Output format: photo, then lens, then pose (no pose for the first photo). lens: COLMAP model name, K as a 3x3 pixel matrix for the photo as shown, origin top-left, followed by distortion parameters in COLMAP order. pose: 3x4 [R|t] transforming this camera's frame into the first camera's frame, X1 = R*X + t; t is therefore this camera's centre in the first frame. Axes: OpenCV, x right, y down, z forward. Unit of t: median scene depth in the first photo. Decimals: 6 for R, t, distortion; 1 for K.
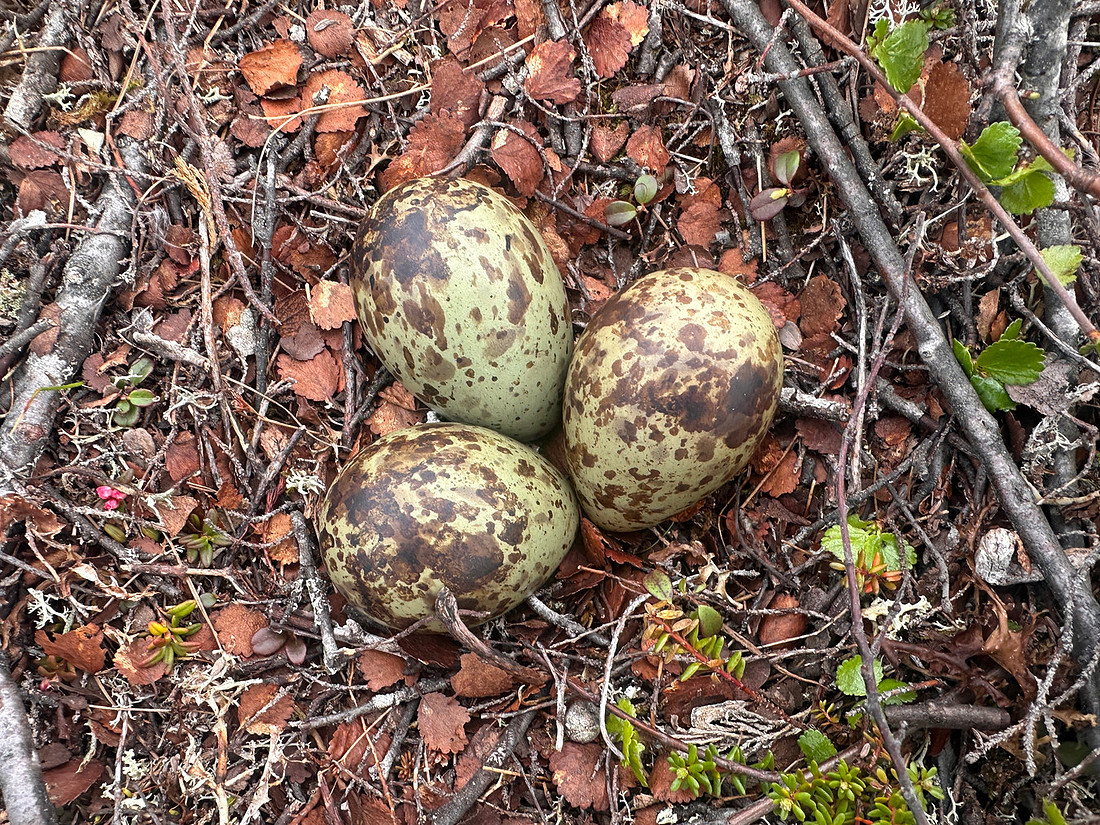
lens RADIAL K [[763.6, 0, 513.7], [0, 763.6, 463.0], [0, 0, 1]] dist [-0.001463, 0.000966]
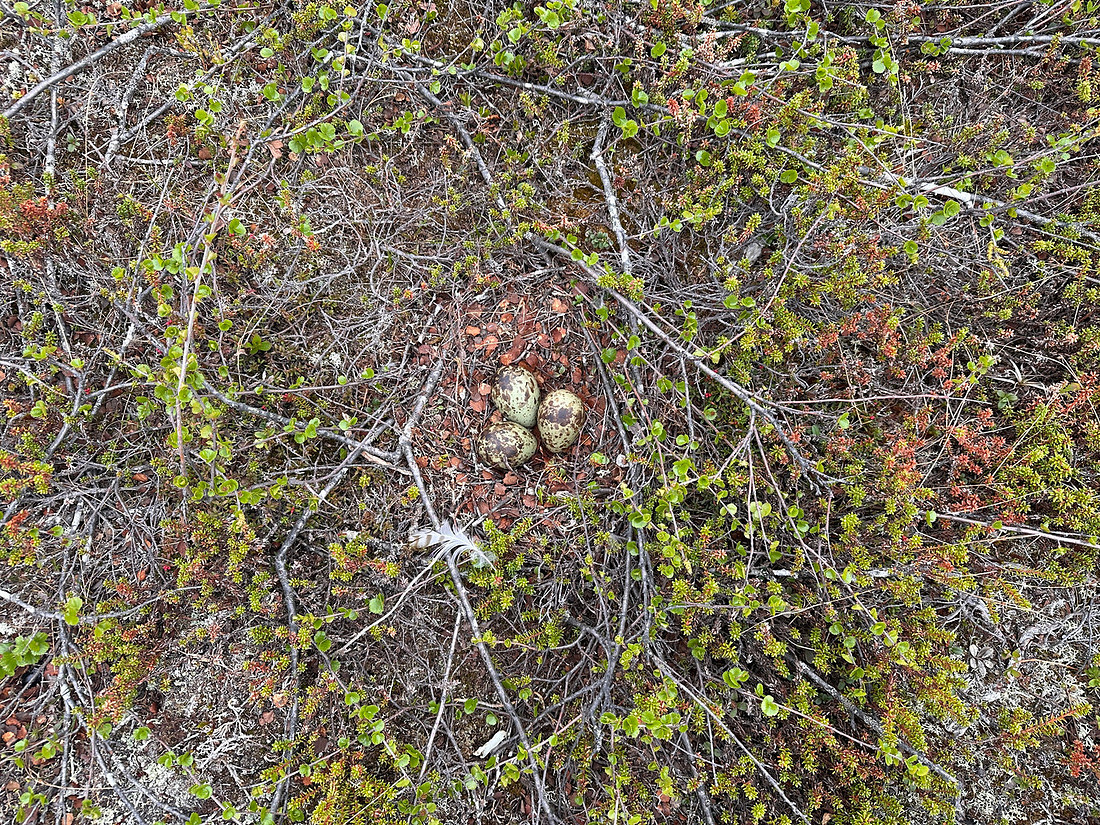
lens RADIAL K [[763.6, 0, 549.3], [0, 763.6, 413.3], [0, 0, 1]] dist [-0.001463, 0.000966]
pose [[0.993660, 0.110821, -0.018927, 0.226812], [-0.111607, 0.992624, -0.047352, 0.085619], [0.013540, 0.049164, 0.998699, -3.435143]]
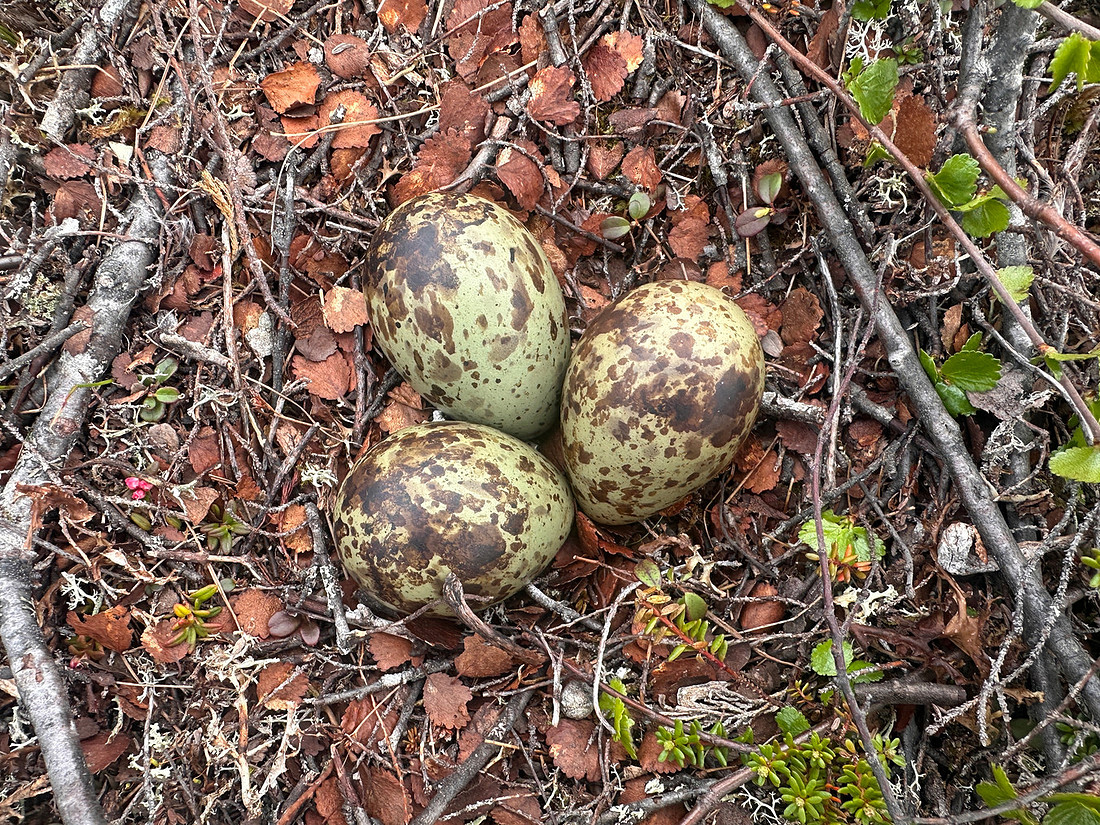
lens RADIAL K [[763.6, 0, 513.7], [0, 763.6, 461.4], [0, 0, 1]] dist [-0.001463, 0.000966]
pose [[0.999800, 0.009230, 0.017720, -0.021138], [-0.009184, 0.999954, -0.002714, 0.005880], [-0.017744, 0.002551, 0.999839, -0.076054]]
